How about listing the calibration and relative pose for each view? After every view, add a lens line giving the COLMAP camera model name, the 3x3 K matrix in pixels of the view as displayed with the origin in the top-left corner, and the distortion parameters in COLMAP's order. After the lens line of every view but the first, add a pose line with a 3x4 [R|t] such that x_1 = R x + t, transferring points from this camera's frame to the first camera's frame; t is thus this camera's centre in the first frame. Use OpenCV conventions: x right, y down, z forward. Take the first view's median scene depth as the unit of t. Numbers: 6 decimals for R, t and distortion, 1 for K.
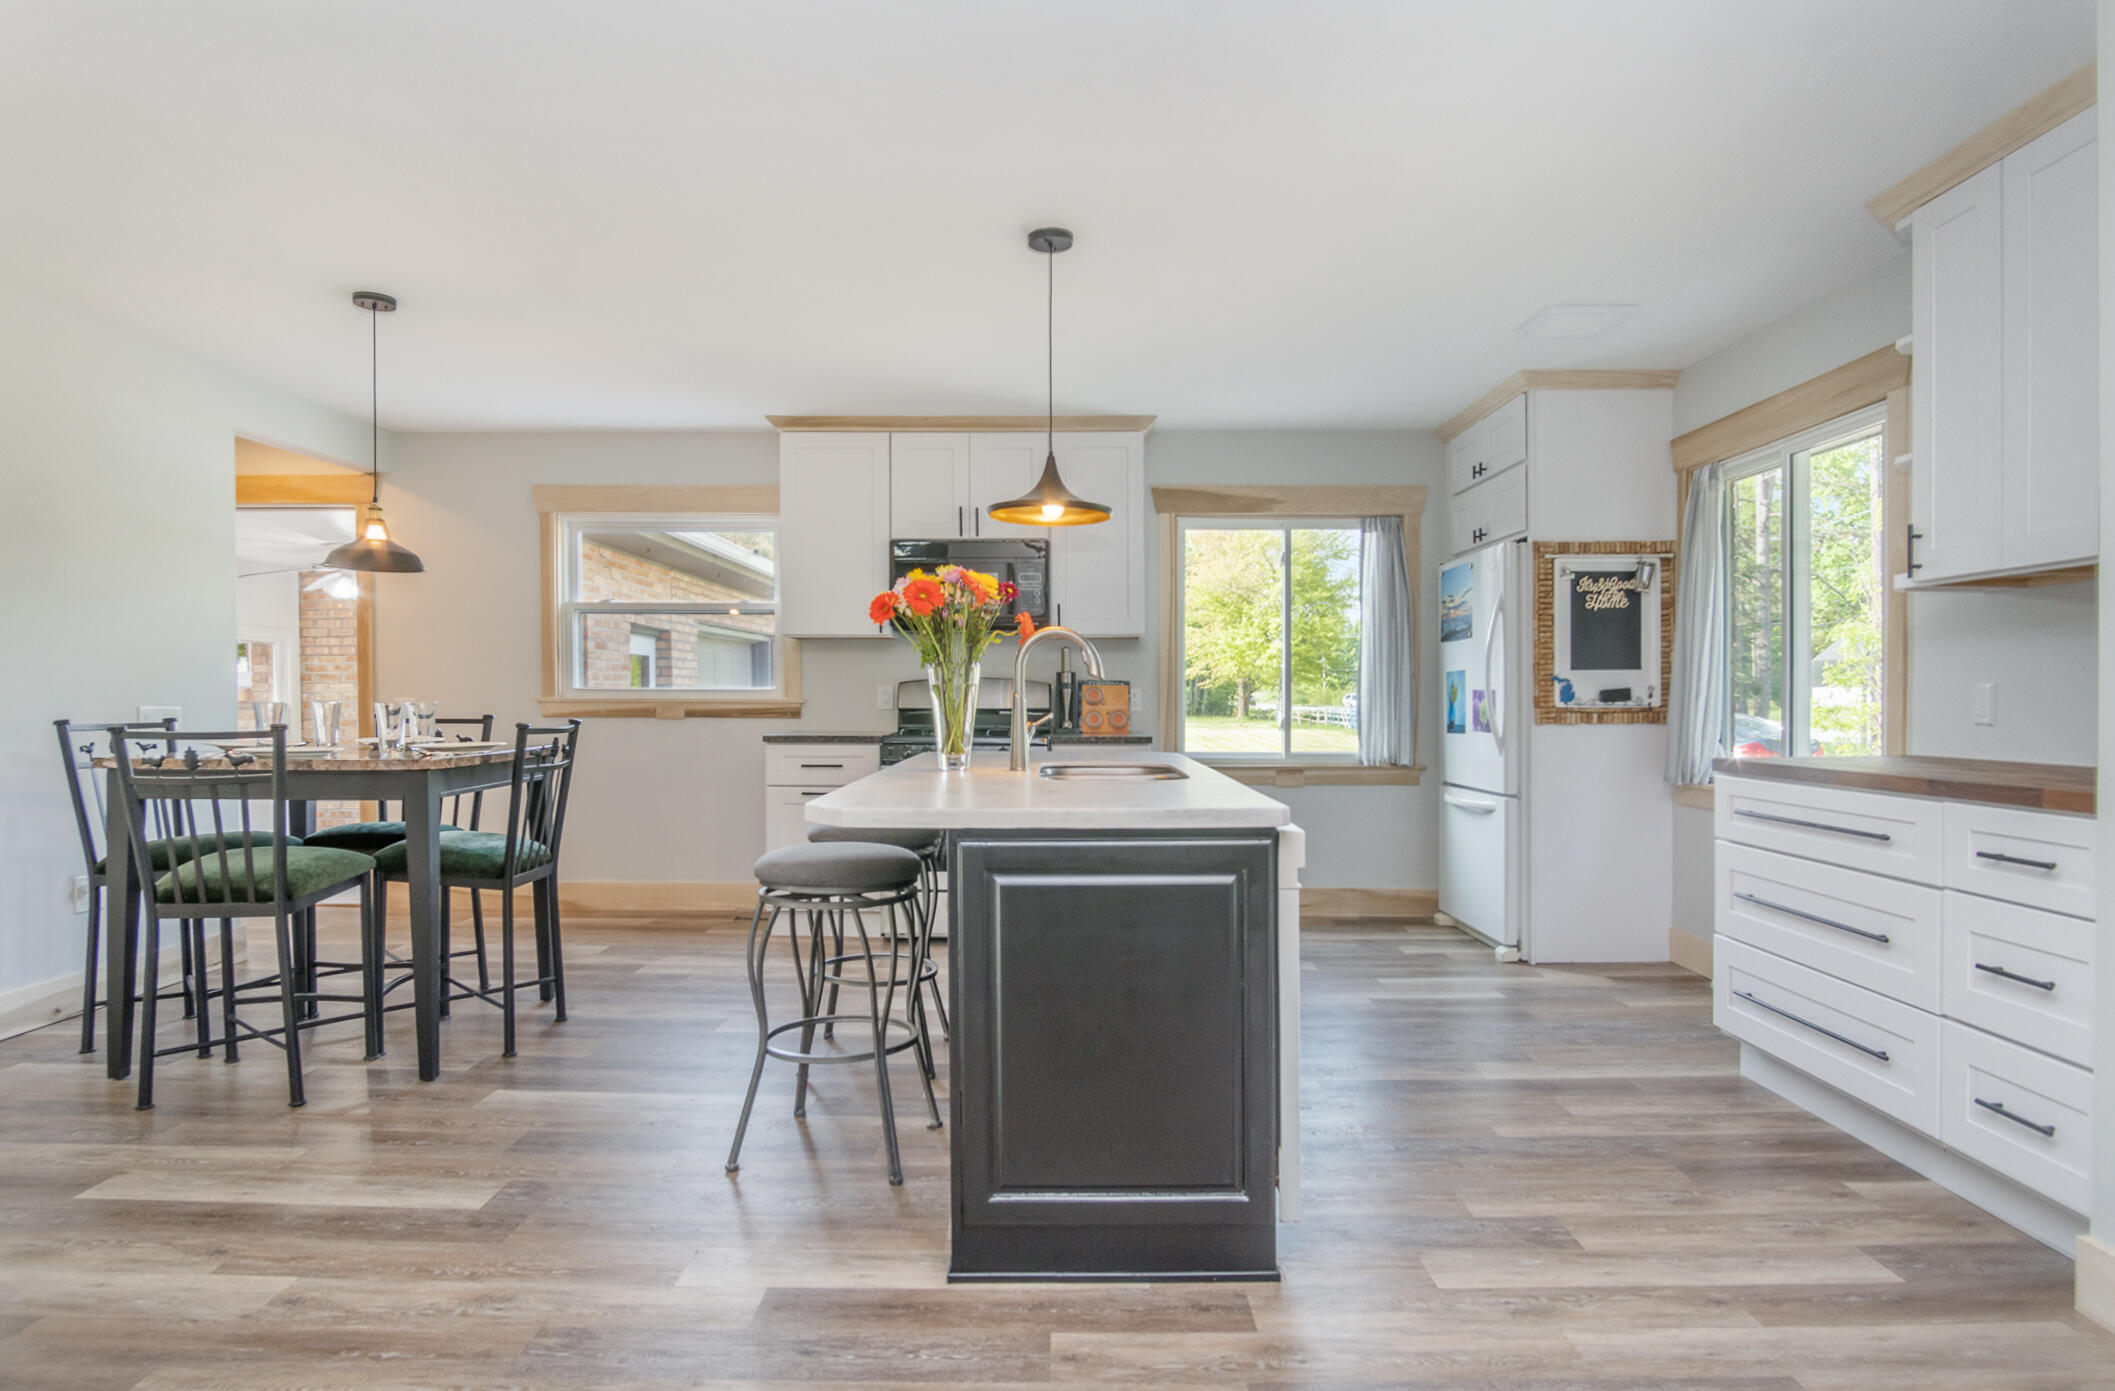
lens RADIAL K [[1183.8, 0, 1031.1], [0, 1183.8, 713.2], [0, 0, 1]] dist [-0.024988, -0.001796]
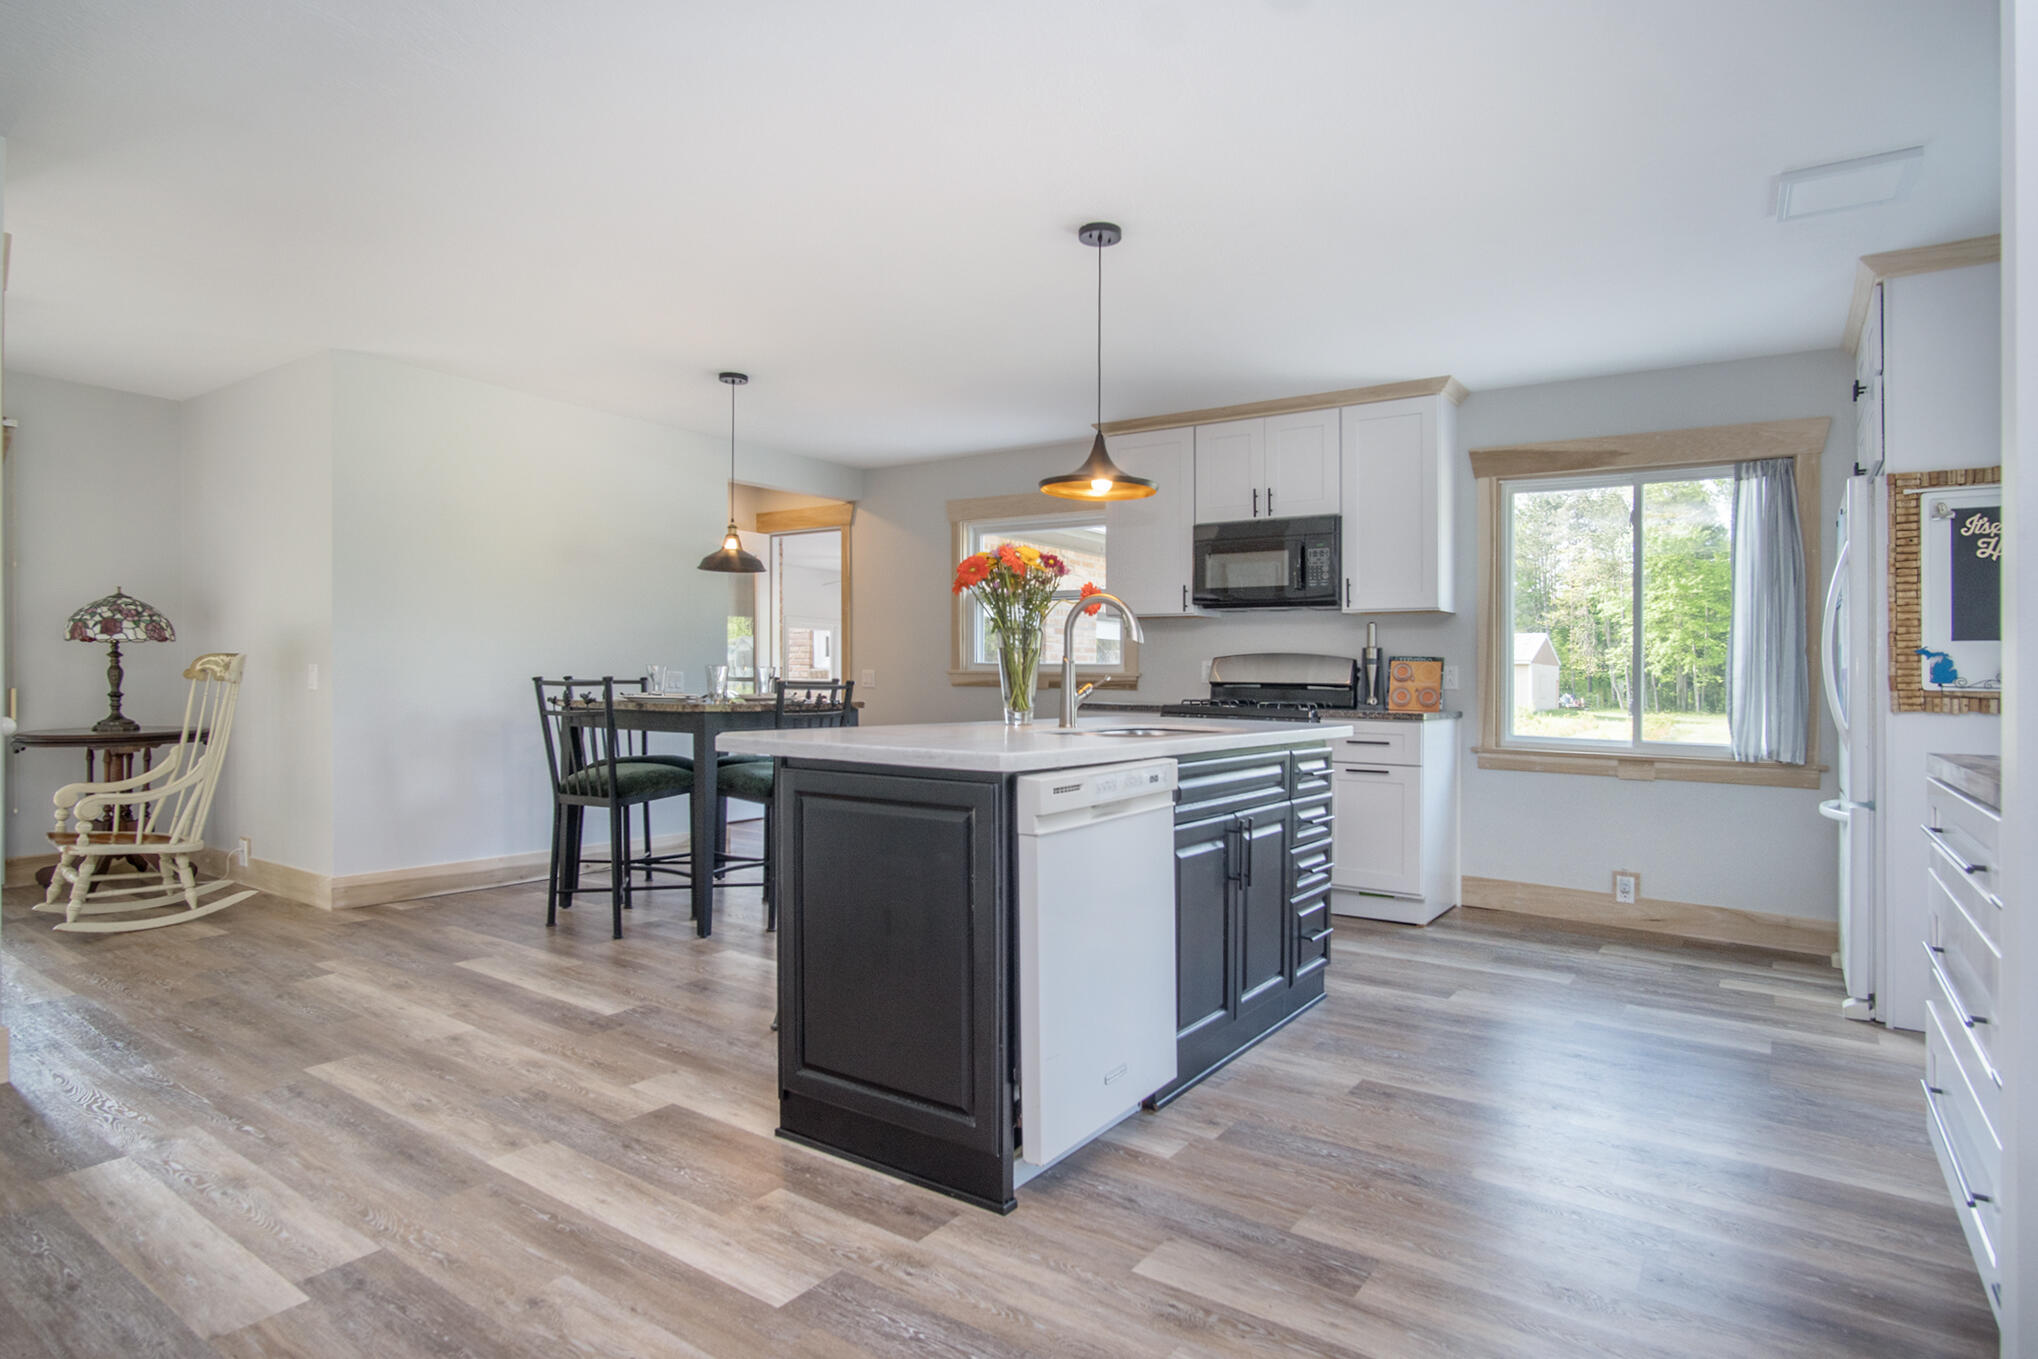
lens RADIAL K [[1092.6, 0, 972.9], [0, 1092.6, 674.0], [0, 0, 1]] dist [-0.025195, 0.002537]
pose [[0.820479, 0.012255, -0.571546, 0.338832], [-0.025033, 0.999581, -0.014502, 0.009906], [0.571129, 0.026206, 0.820442, 0.087258]]
